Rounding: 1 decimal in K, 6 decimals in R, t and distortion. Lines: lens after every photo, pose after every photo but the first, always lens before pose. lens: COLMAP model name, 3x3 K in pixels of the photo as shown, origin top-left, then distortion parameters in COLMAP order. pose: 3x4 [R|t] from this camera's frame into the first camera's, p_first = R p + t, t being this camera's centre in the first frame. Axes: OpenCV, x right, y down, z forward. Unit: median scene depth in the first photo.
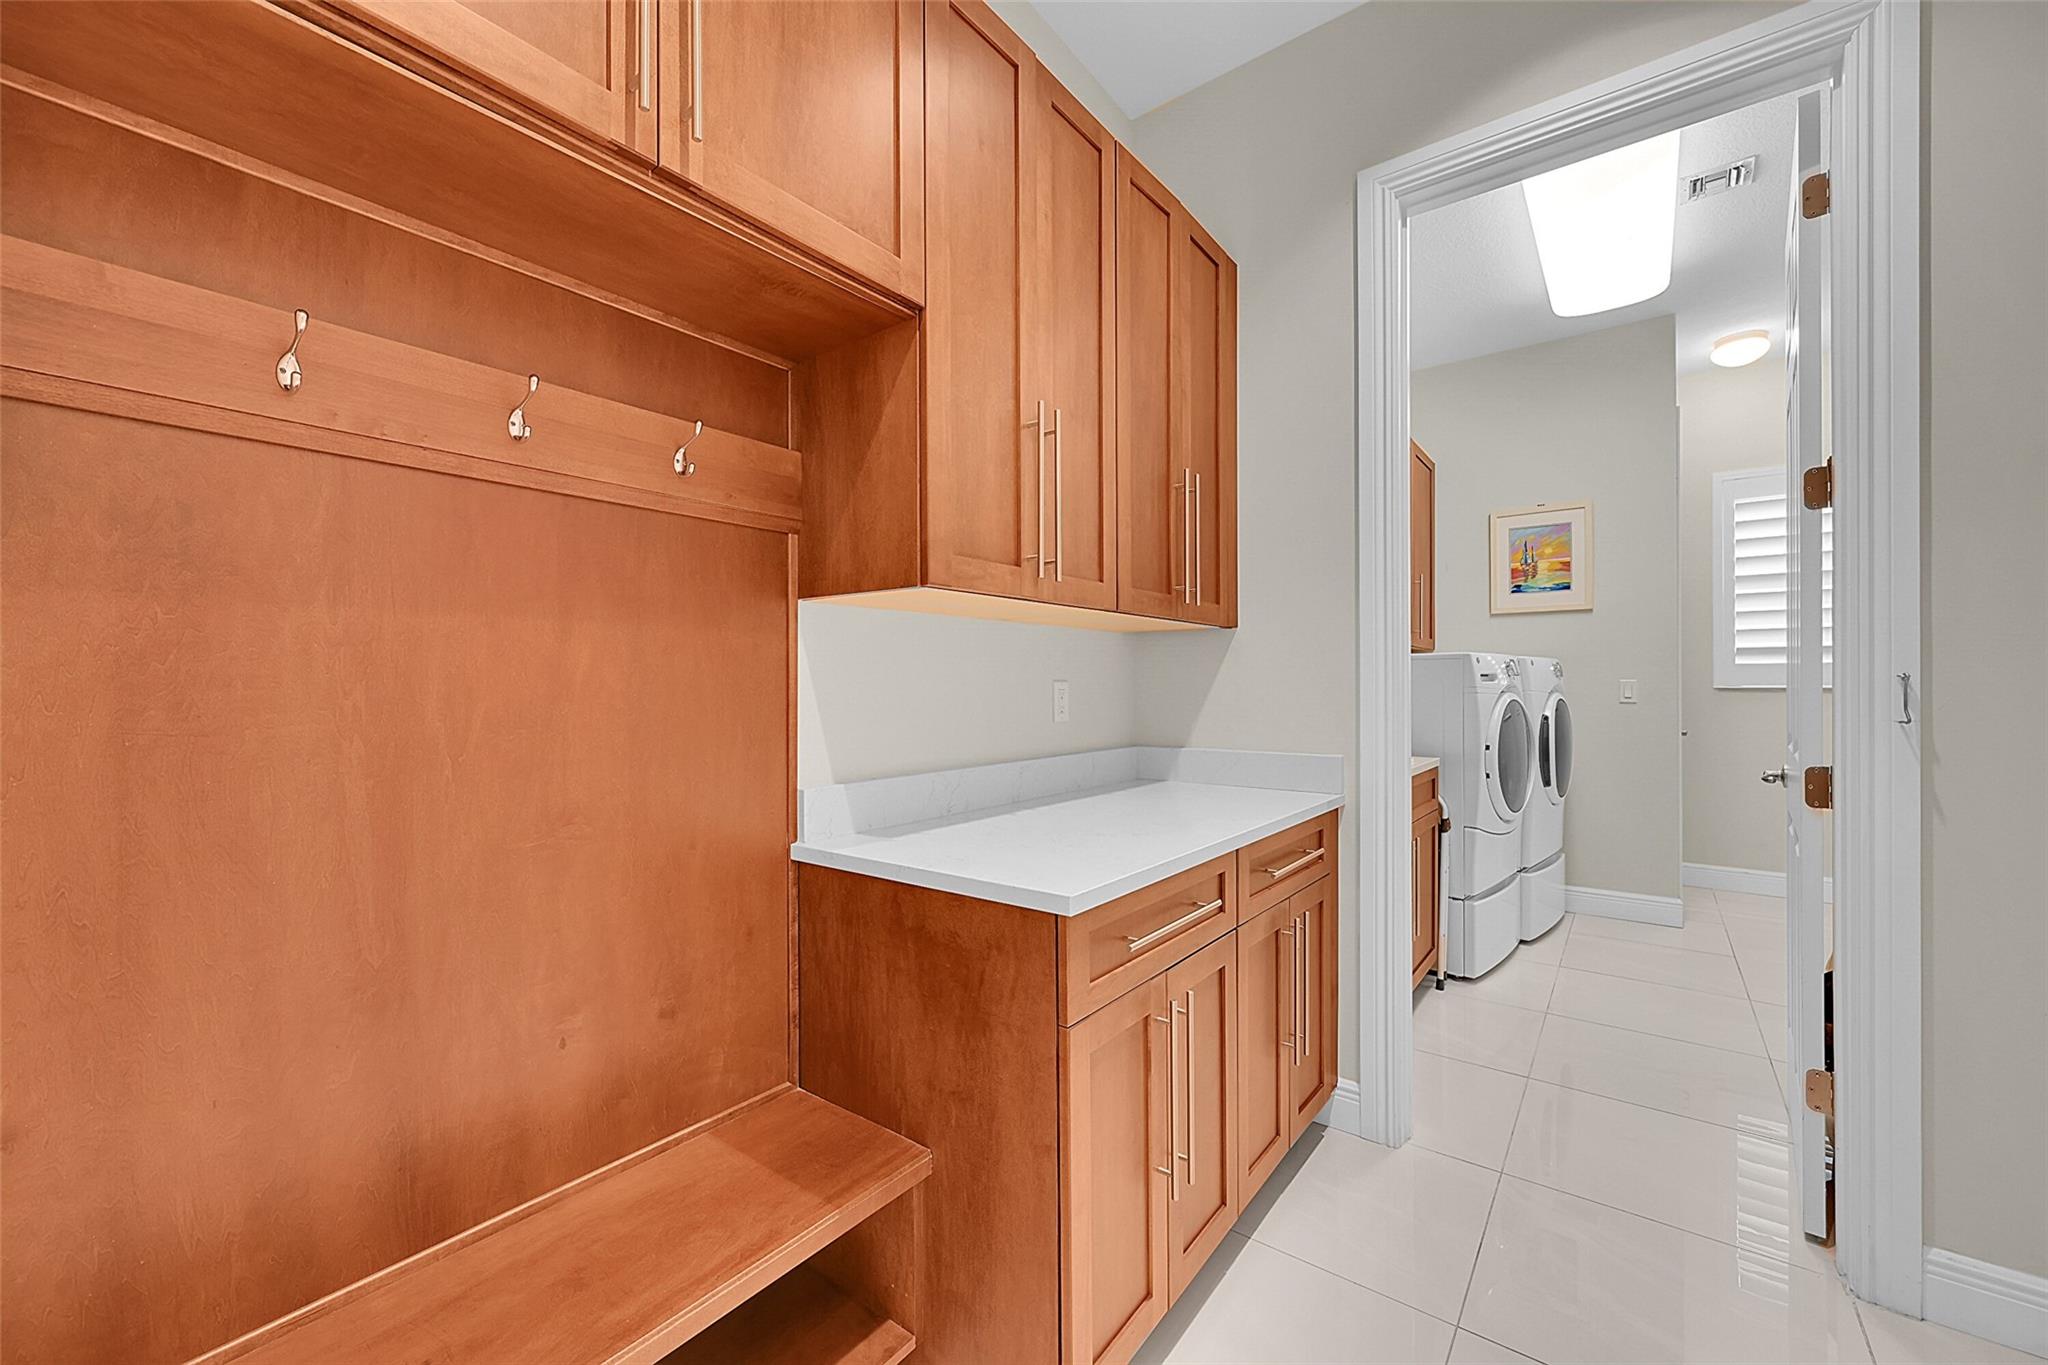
lens RADIAL K [[802.1, 0, 1029.9], [0, 802.1, 686.8], [0, 0, 1]] dist [0.006720, -0.001438]
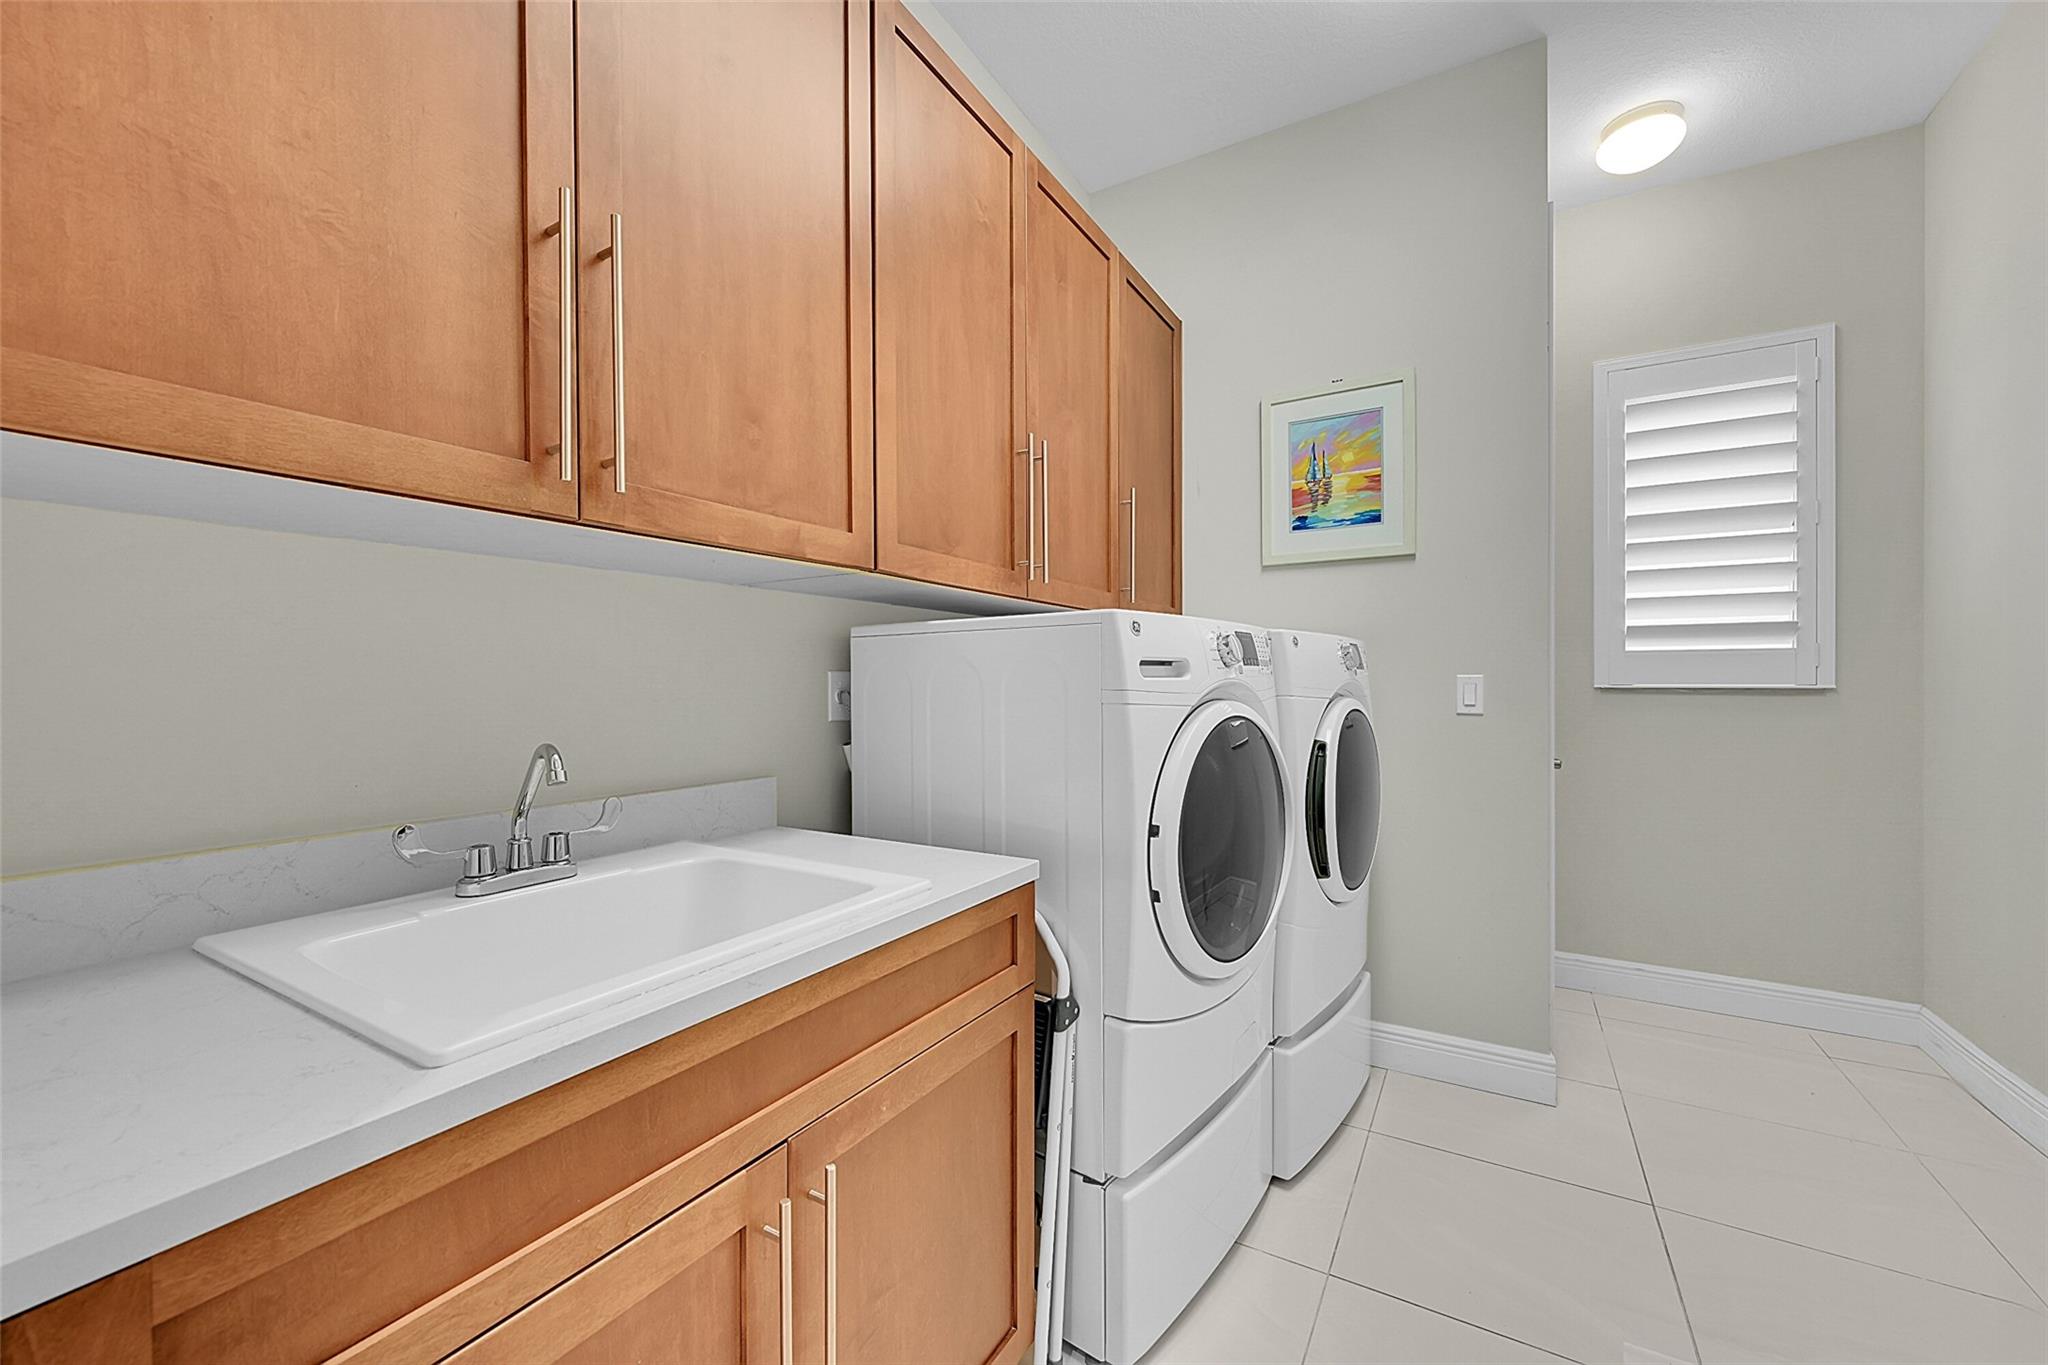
lens RADIAL K [[802.1, 0, 1020.5], [0, 802.1, 682.1], [0, 0, 1]] dist [0.006720, -0.001438]
pose [[0.993753, 0.001469, 0.111596, 0.338438], [-0.001686, 0.999997, 0.001847, -0.003730], [-0.111593, -0.002024, 0.993752, 0.436476]]
